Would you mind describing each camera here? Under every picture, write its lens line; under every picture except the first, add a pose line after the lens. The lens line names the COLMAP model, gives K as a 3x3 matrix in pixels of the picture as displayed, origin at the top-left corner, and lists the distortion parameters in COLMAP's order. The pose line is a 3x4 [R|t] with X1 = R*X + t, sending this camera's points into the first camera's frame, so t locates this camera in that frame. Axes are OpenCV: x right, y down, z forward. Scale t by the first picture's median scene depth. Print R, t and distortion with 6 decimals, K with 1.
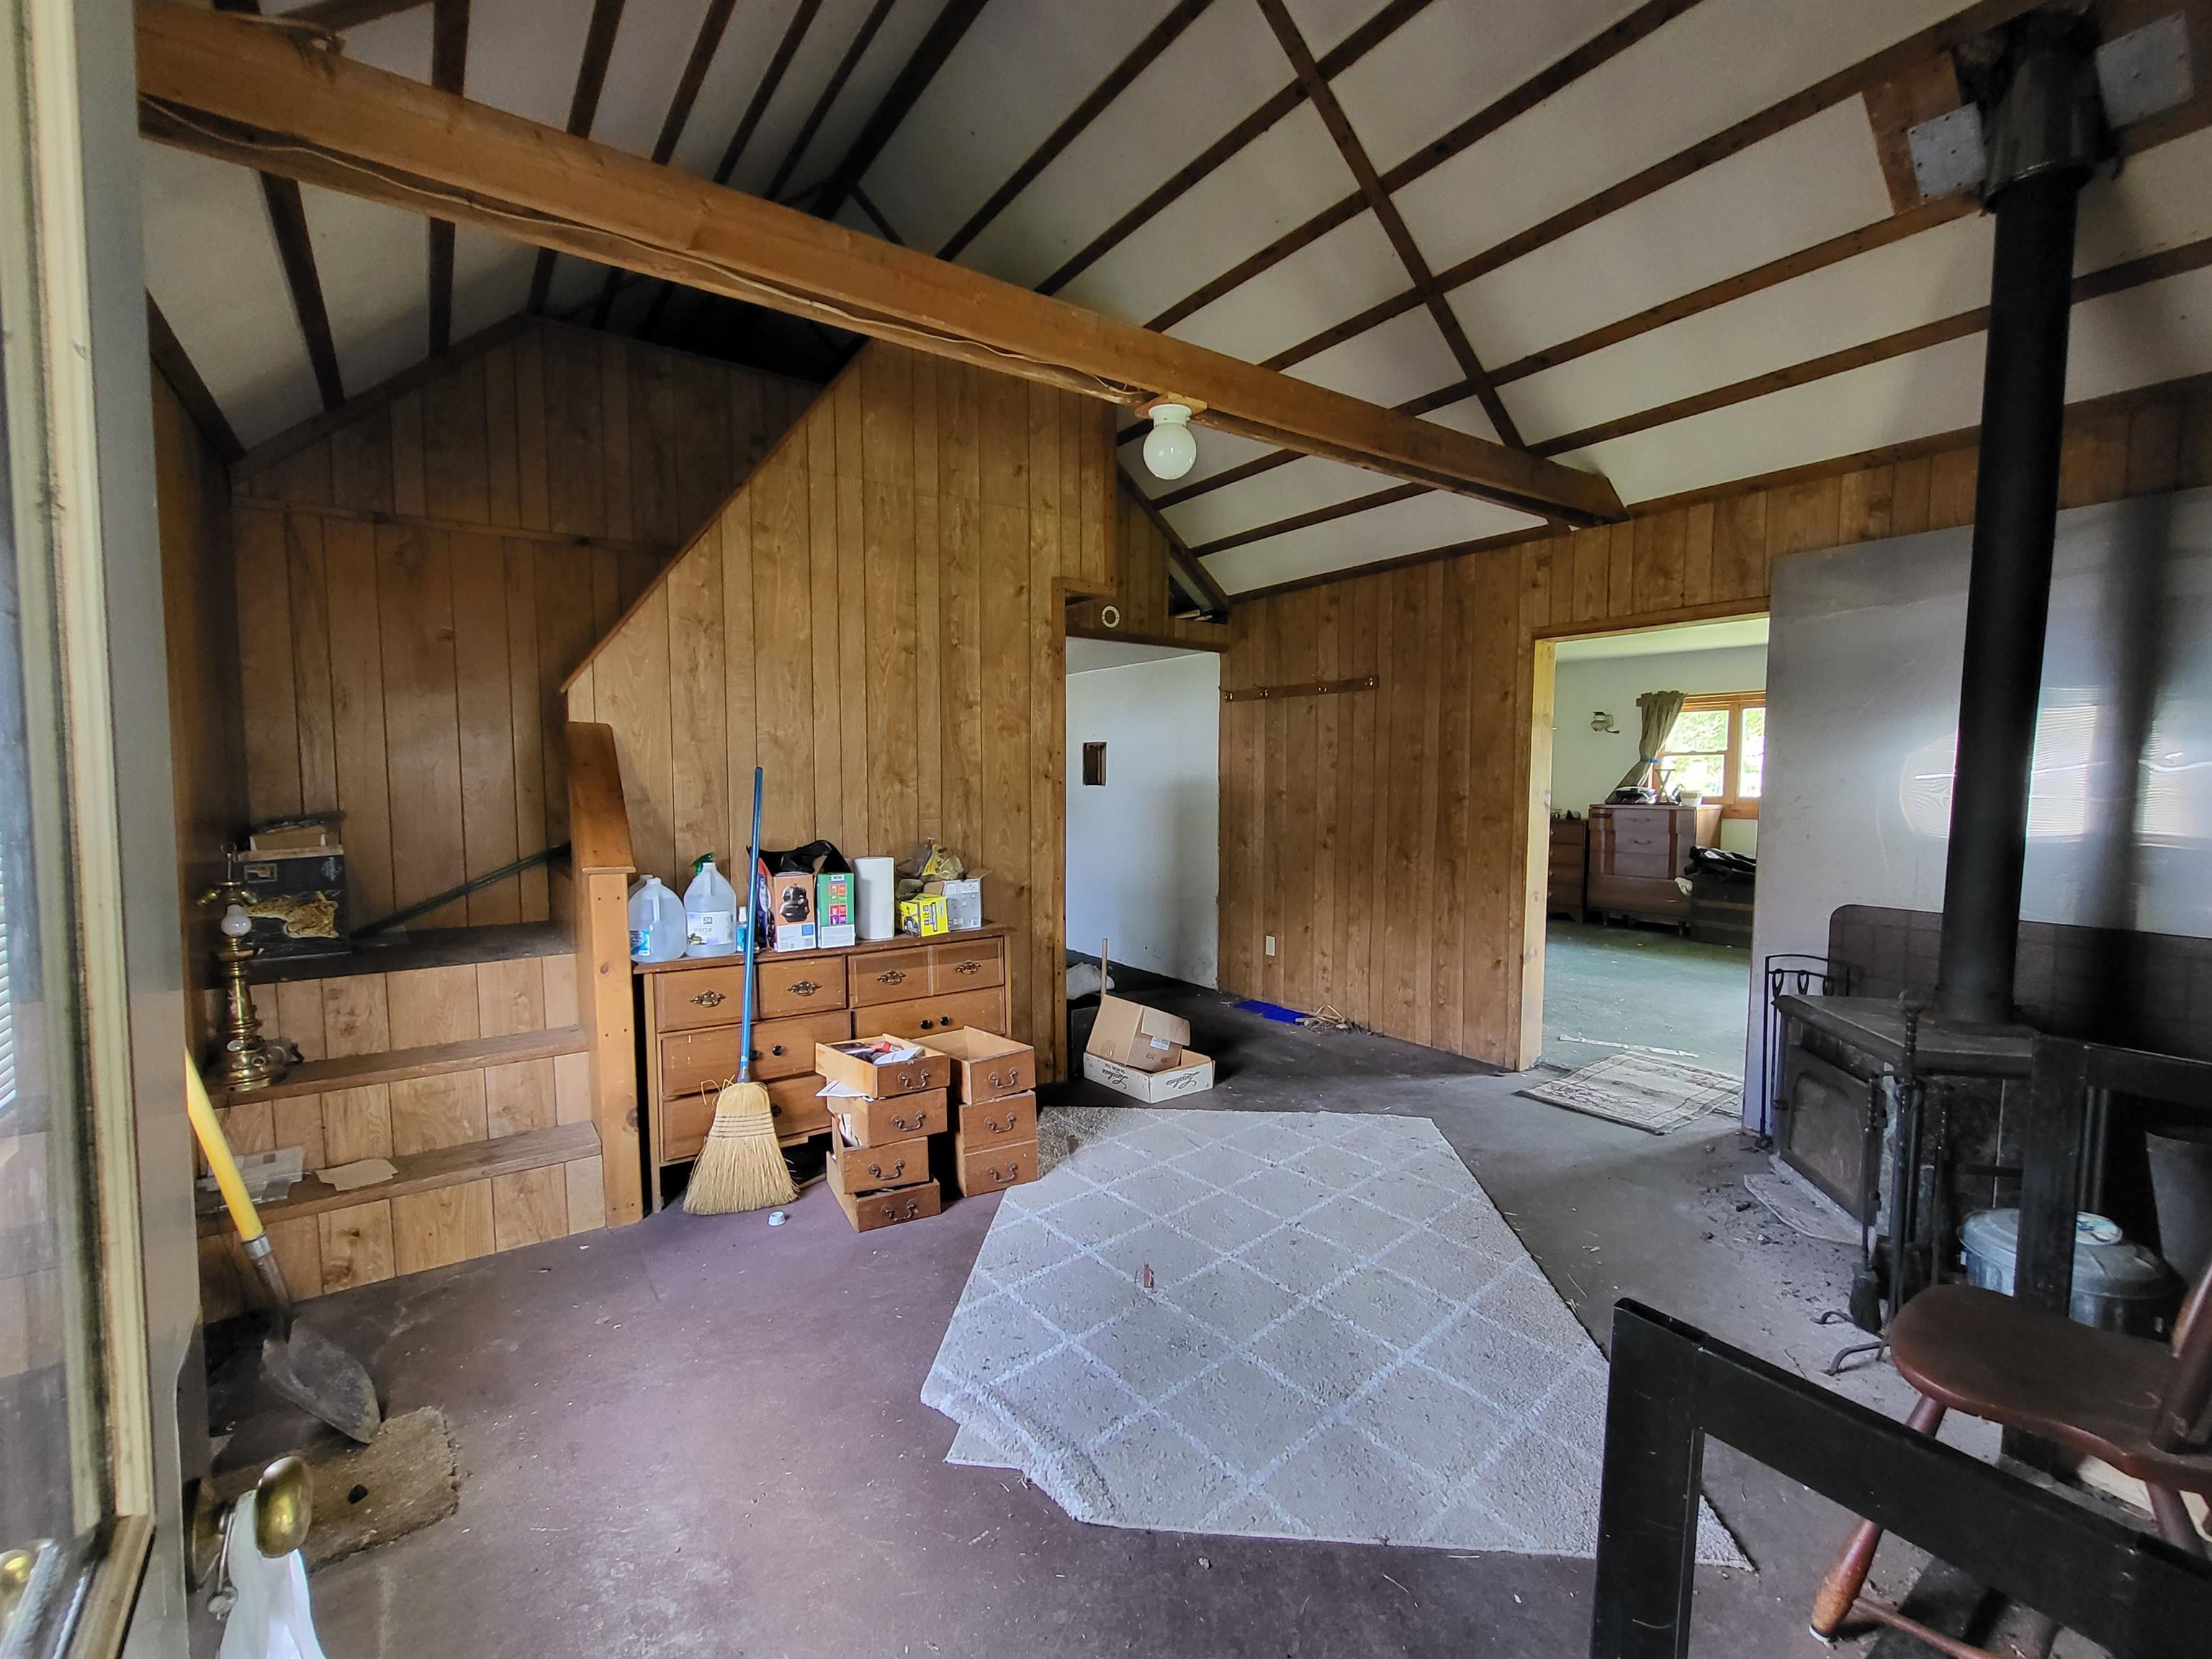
lens RADIAL K [[960.9, 0, 1106.0], [0, 960.9, 829.5], [0, 0, 1]] dist [-0.000371, -0.000035]
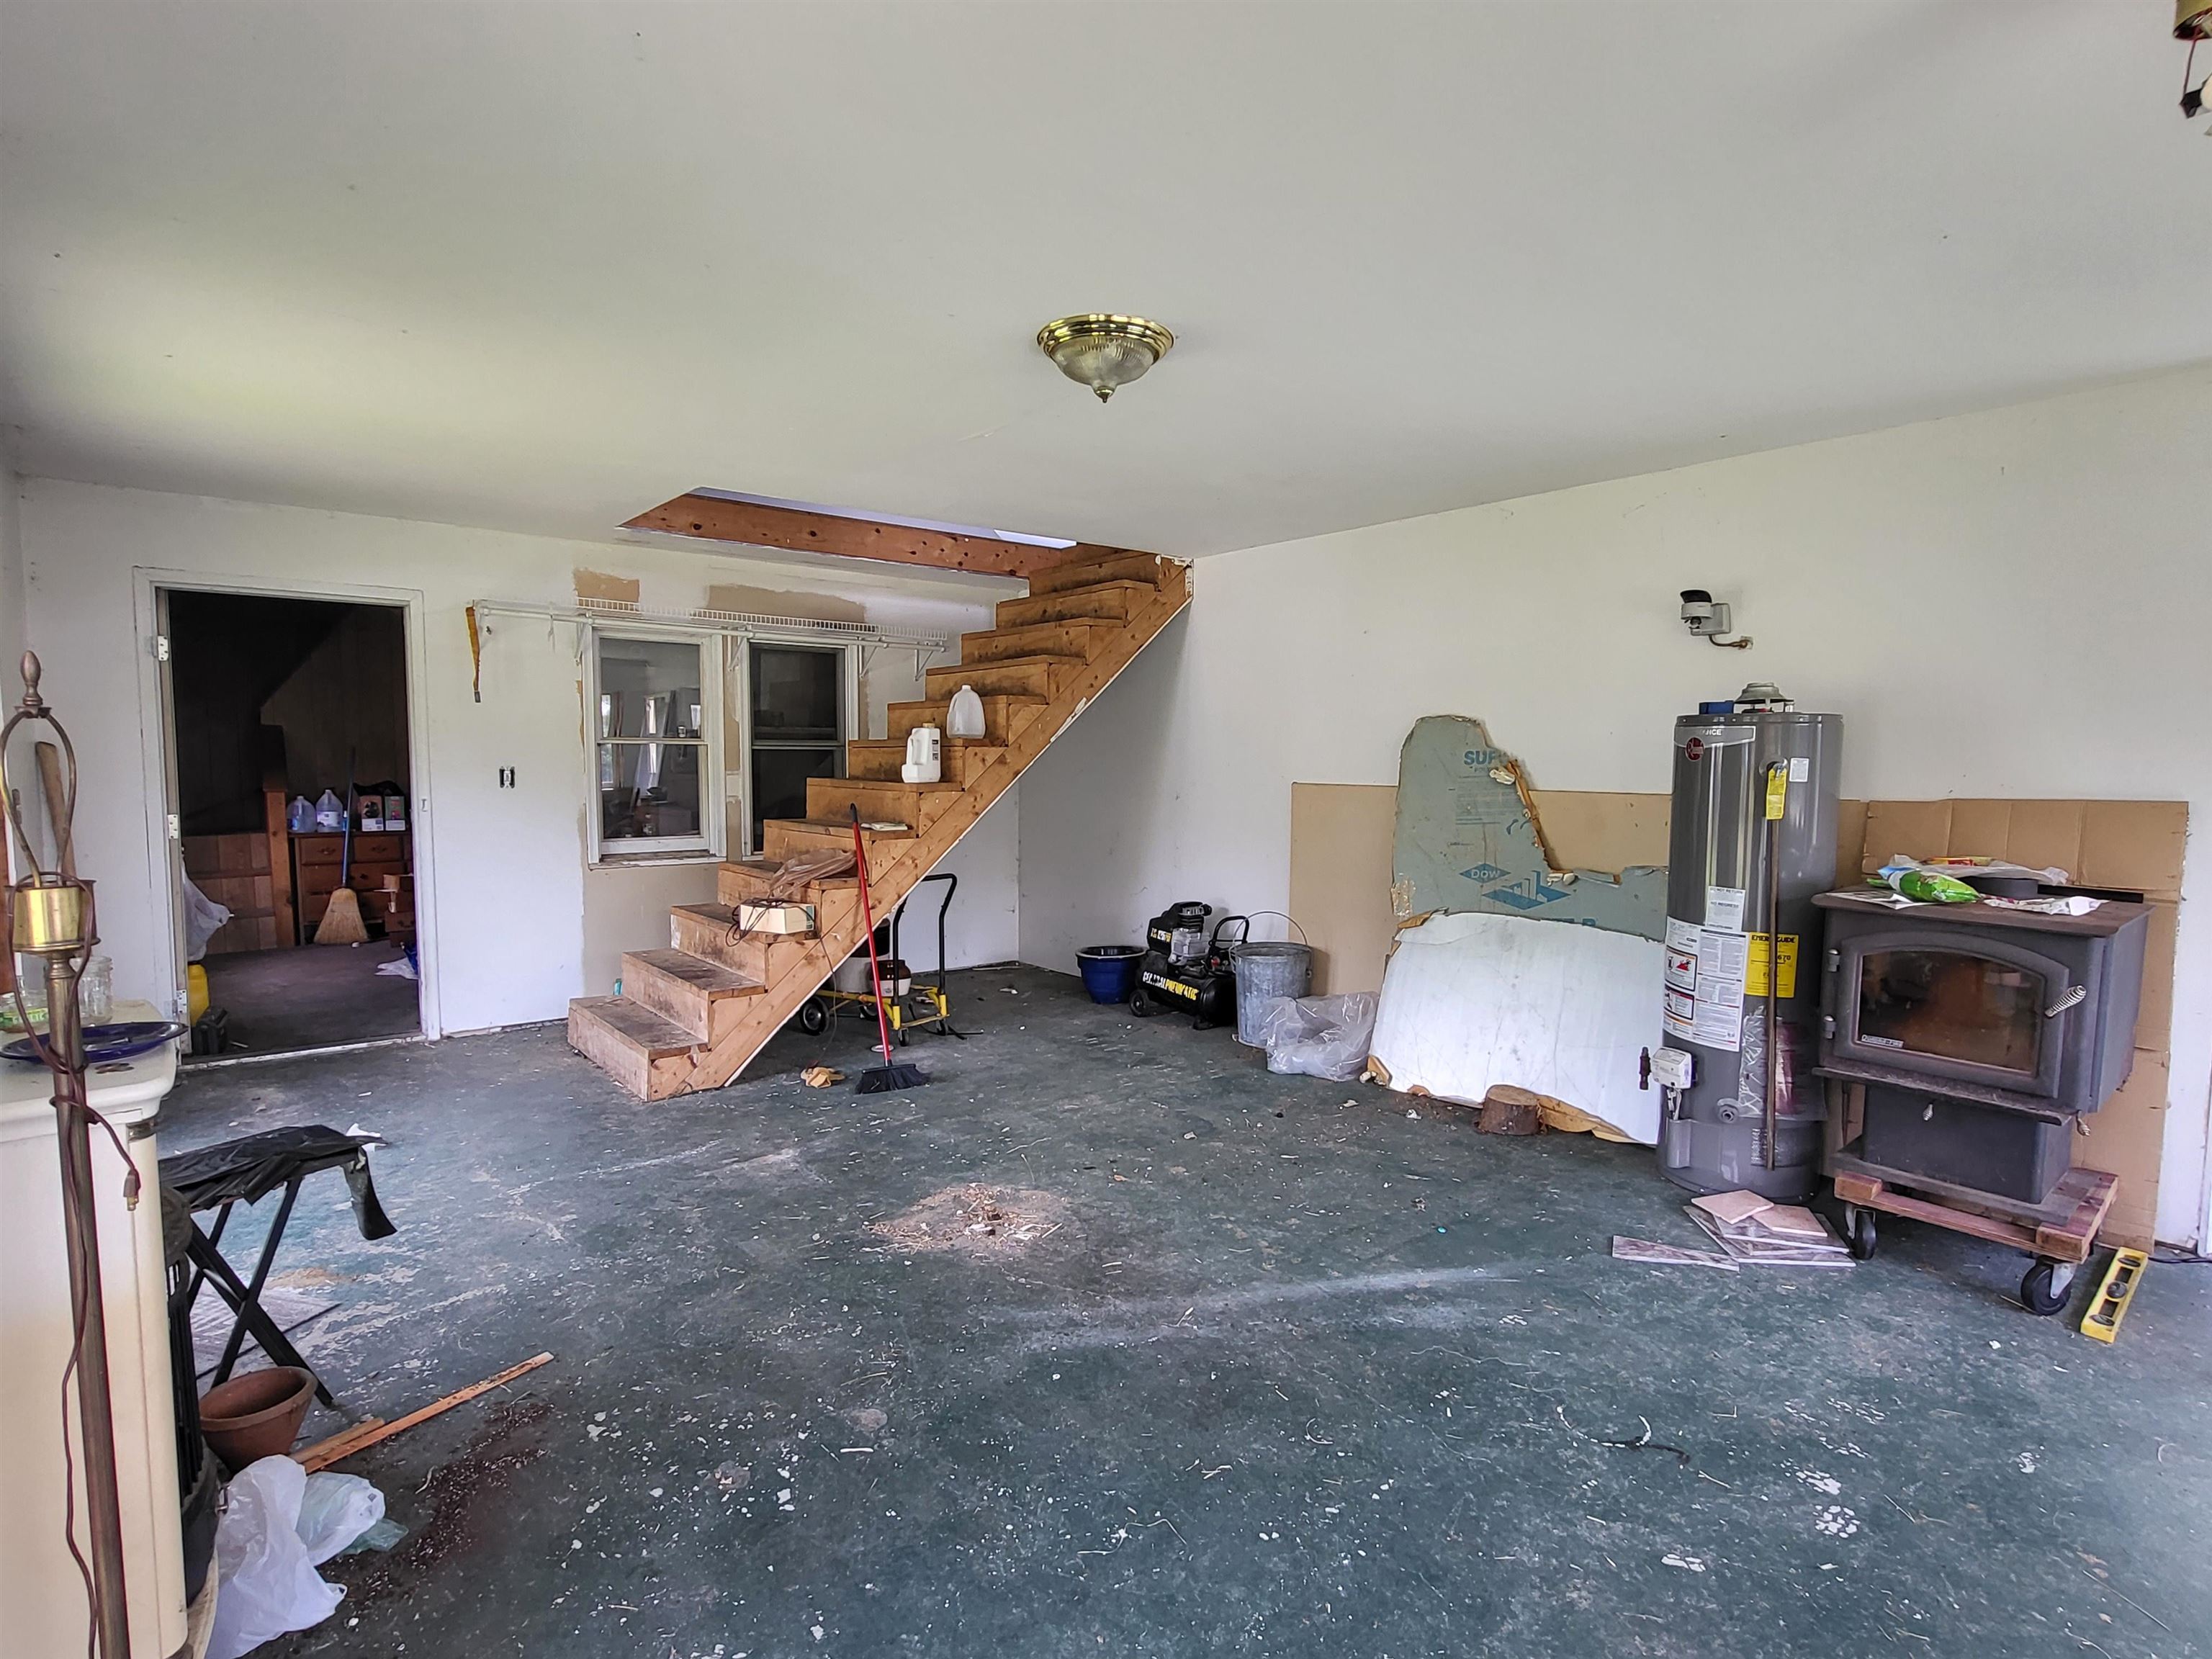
lens RADIAL K [[1121.6, 0, 1116.3], [0, 1121.6, 832.6], [0, 0, 1]] dist [0.000679, -0.000210]
pose [[0.996400, 0.004969, 0.084628, 1.169188], [-0.006087, 0.999898, 0.012955, 0.088038], [-0.084555, -0.013423, 0.996328, -1.716659]]
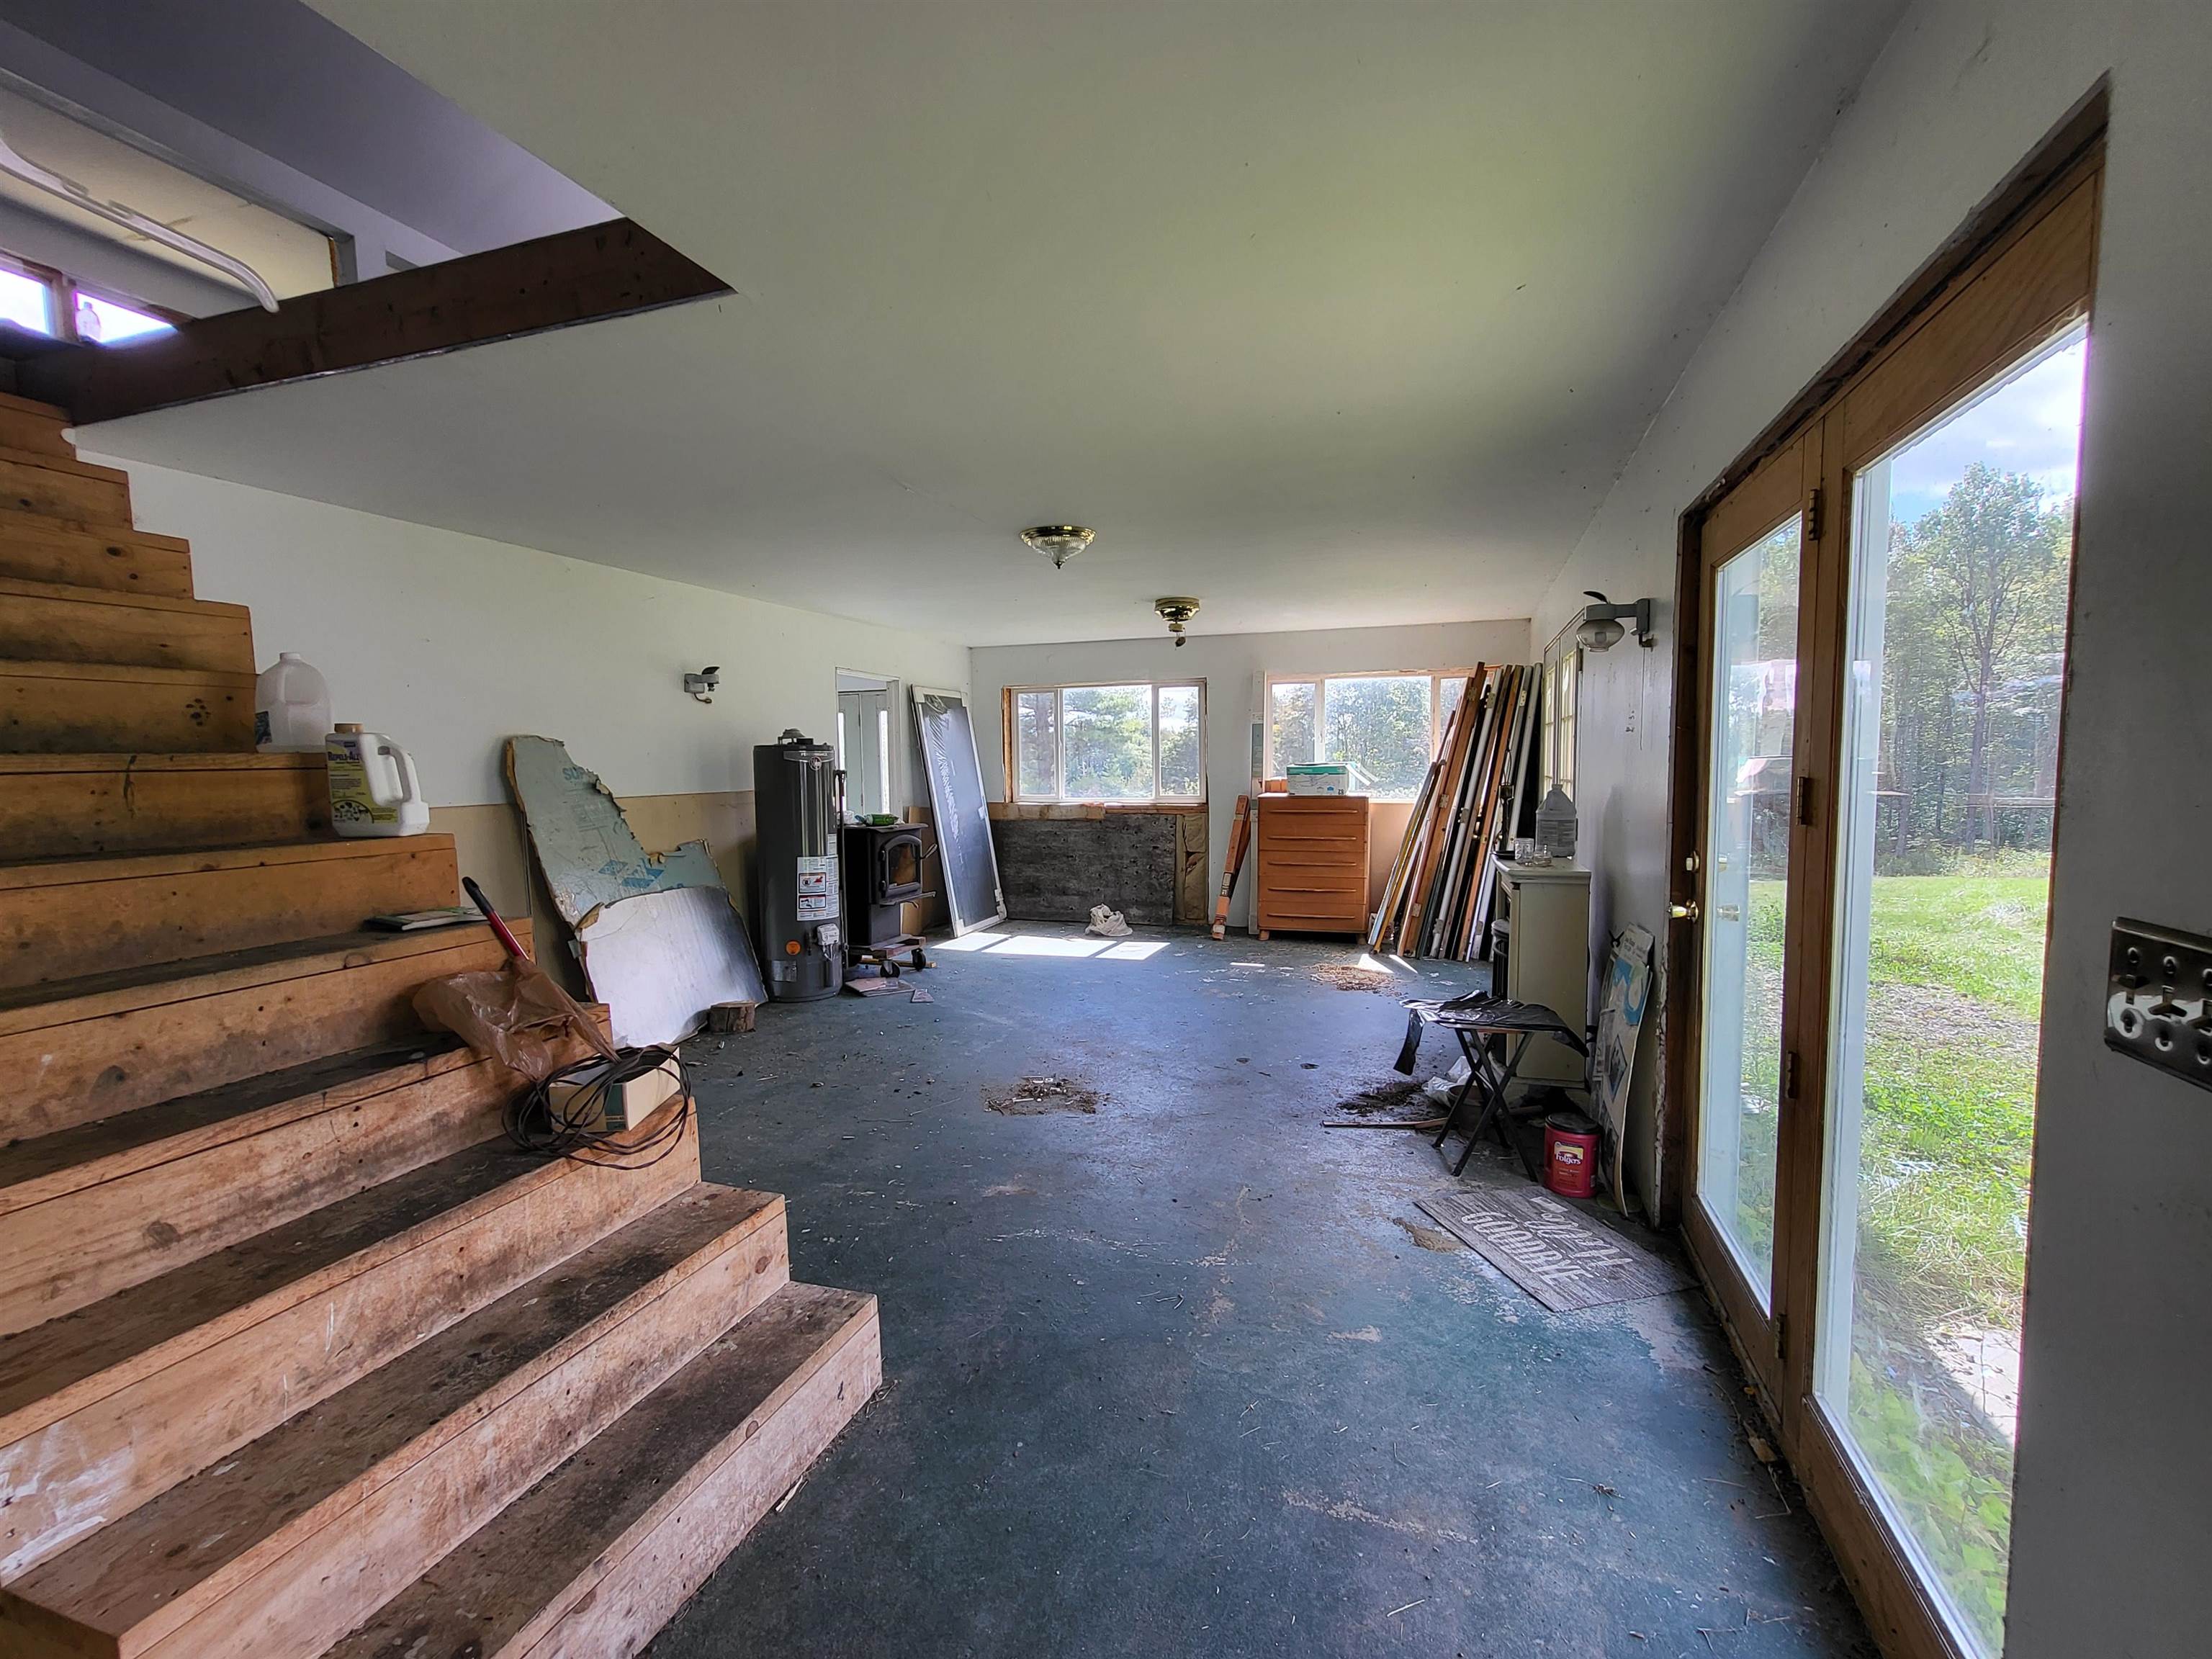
lens RADIAL K [[960.9, 0, 1106.0], [0, 960.9, 829.5], [0, 0, 1]] dist [-0.000371, -0.000035]
pose [[-0.582603, -0.047907, 0.811343, -1.444625], [0.061486, 0.992803, 0.102773, -0.151689], [-0.810428, 0.109762, -0.575465, 2.231576]]
